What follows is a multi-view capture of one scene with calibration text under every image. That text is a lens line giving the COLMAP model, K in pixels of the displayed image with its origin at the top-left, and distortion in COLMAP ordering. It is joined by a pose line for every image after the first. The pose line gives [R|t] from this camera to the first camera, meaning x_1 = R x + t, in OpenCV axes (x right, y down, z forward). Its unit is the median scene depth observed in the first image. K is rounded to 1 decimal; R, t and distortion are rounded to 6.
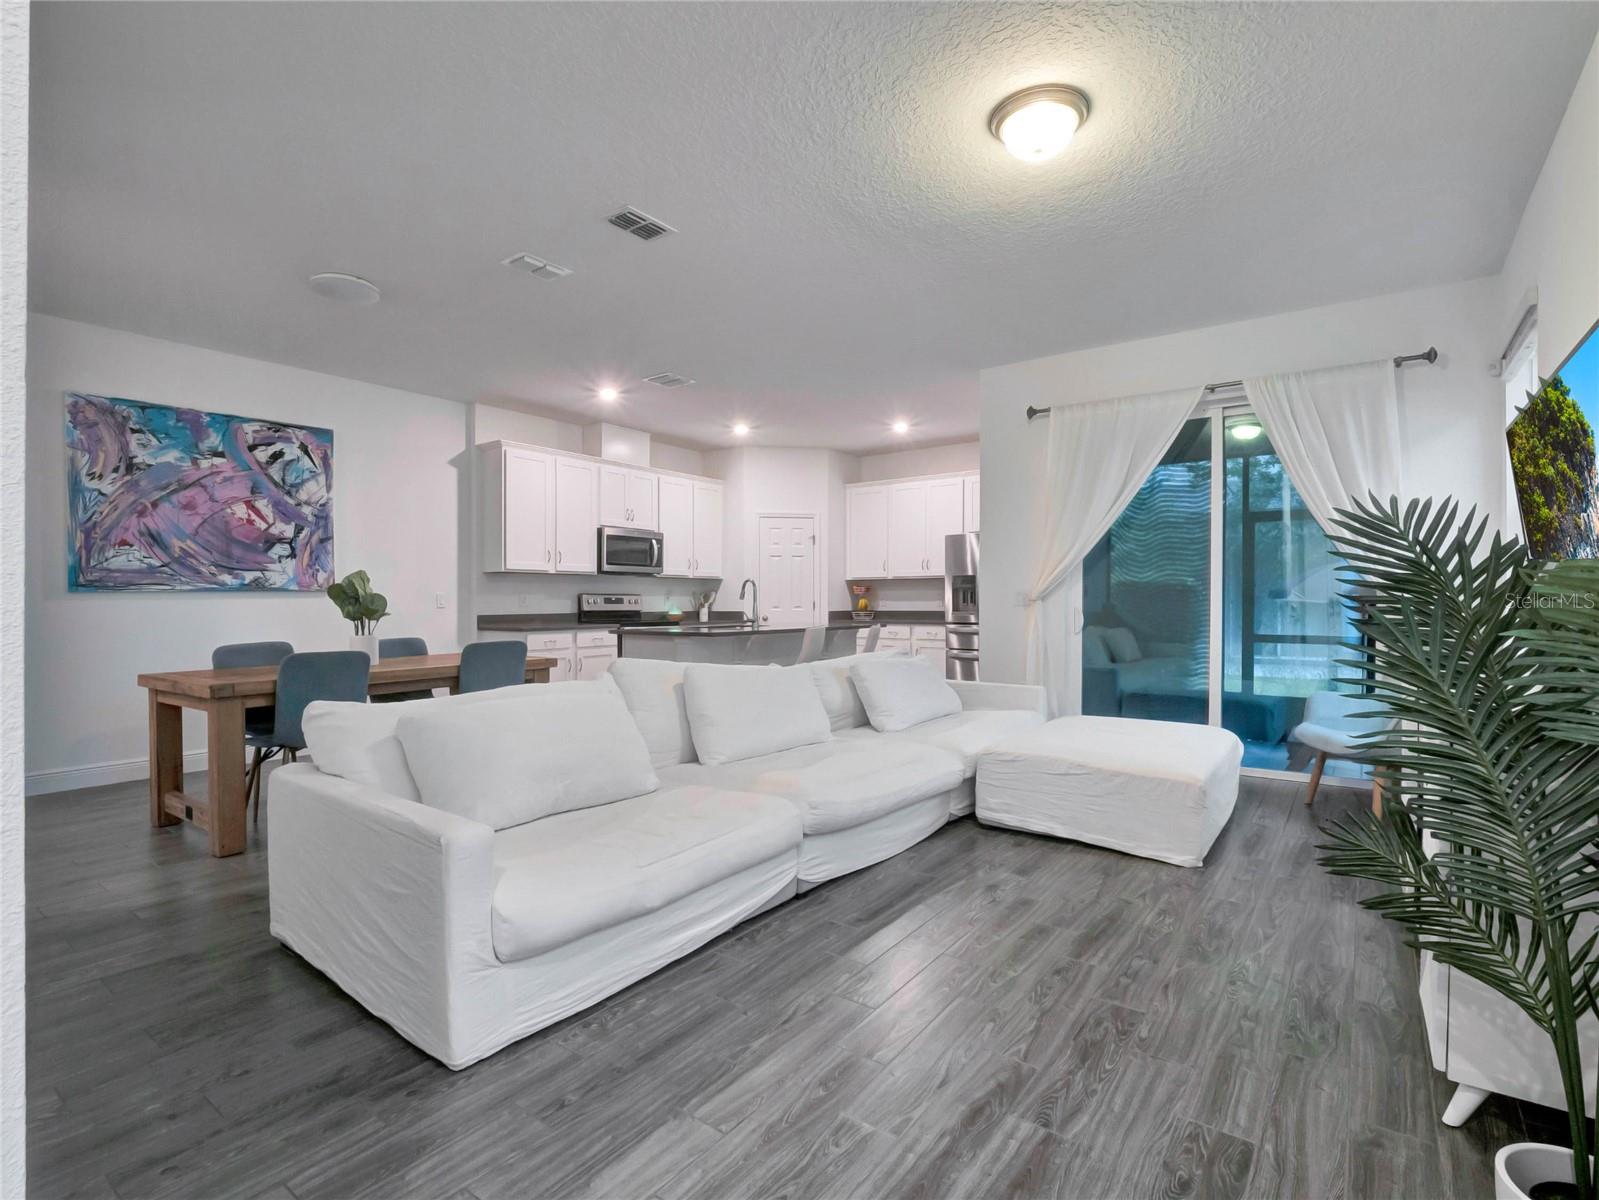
lens RADIAL K [[788.9, 0, 838.0], [0, 788.9, 597.6], [0, 0, 1]] dist [-0.000352, -0.000065]
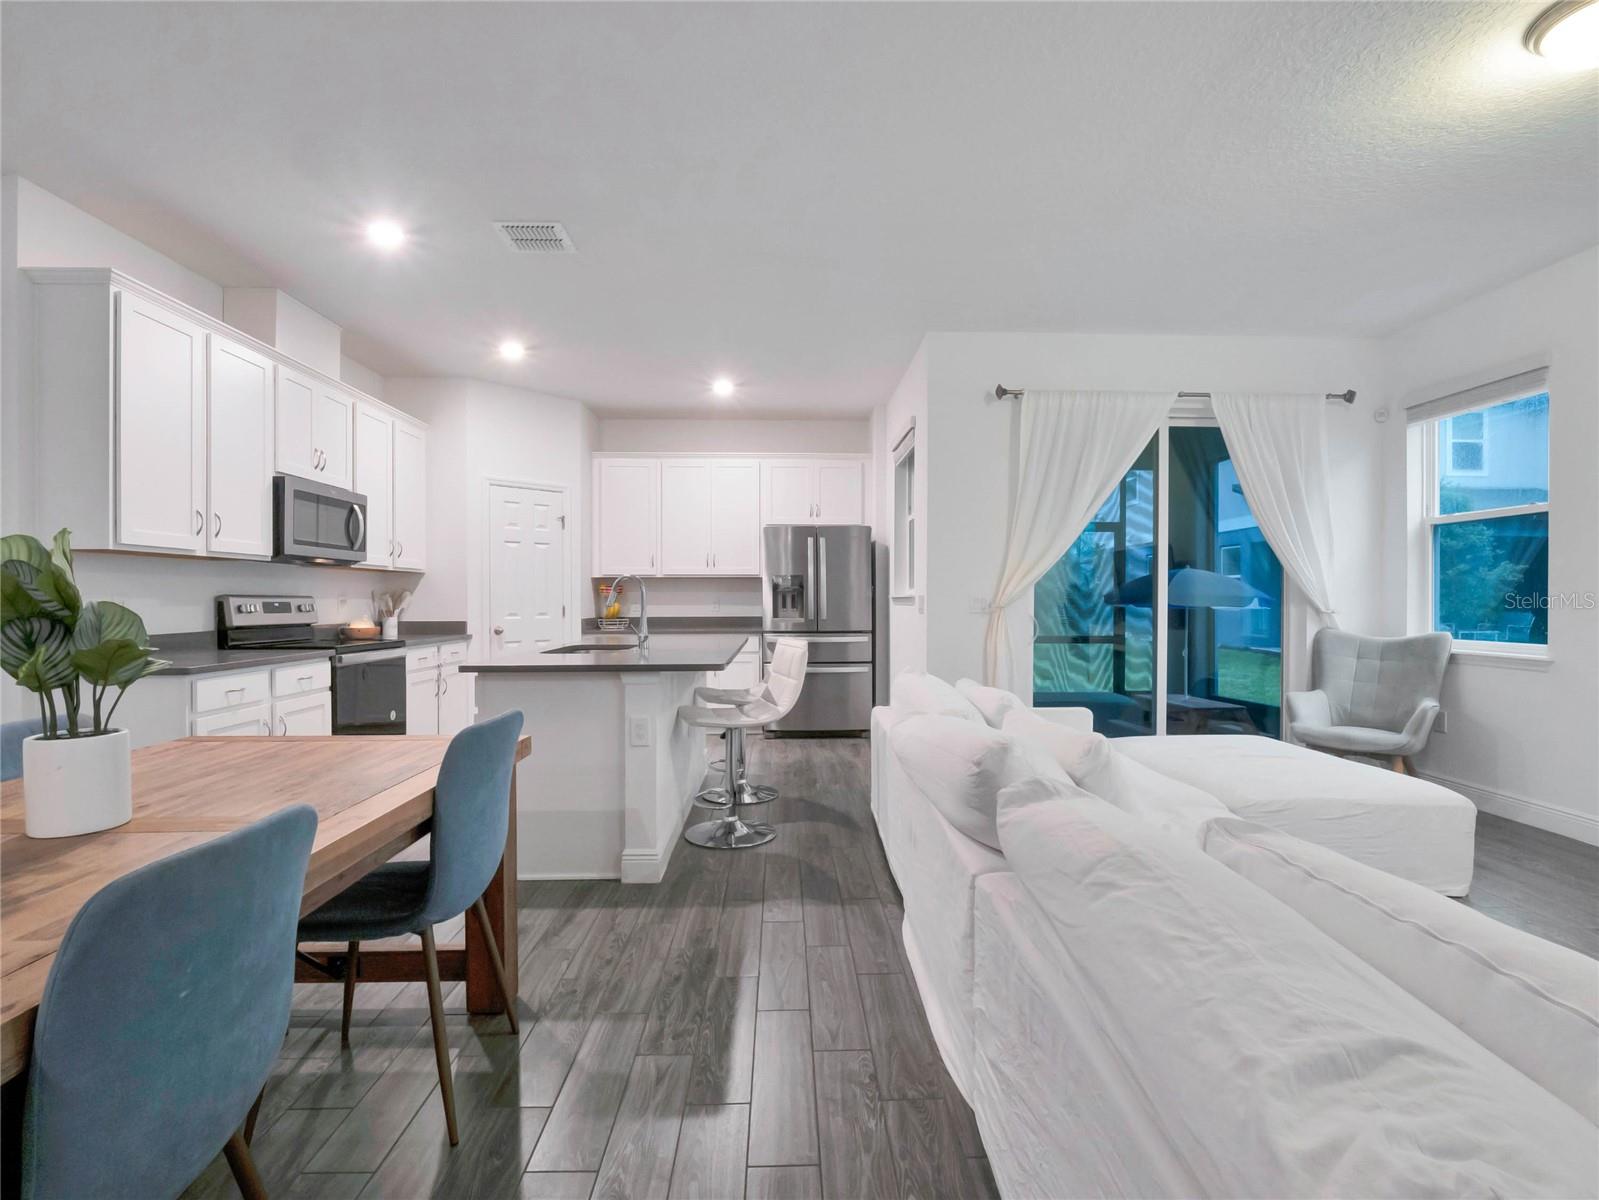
lens RADIAL K [[767.6, 0, 799.5], [0, 767.6, 600.0], [0, 0, 1]] dist [-0.000580, -0.000282]
pose [[0.791481, -0.001075, 0.611193, -0.333206], [-0.002726, 0.999982, 0.005289, -0.005559], [-0.611188, -0.005852, 0.791464, 0.338144]]
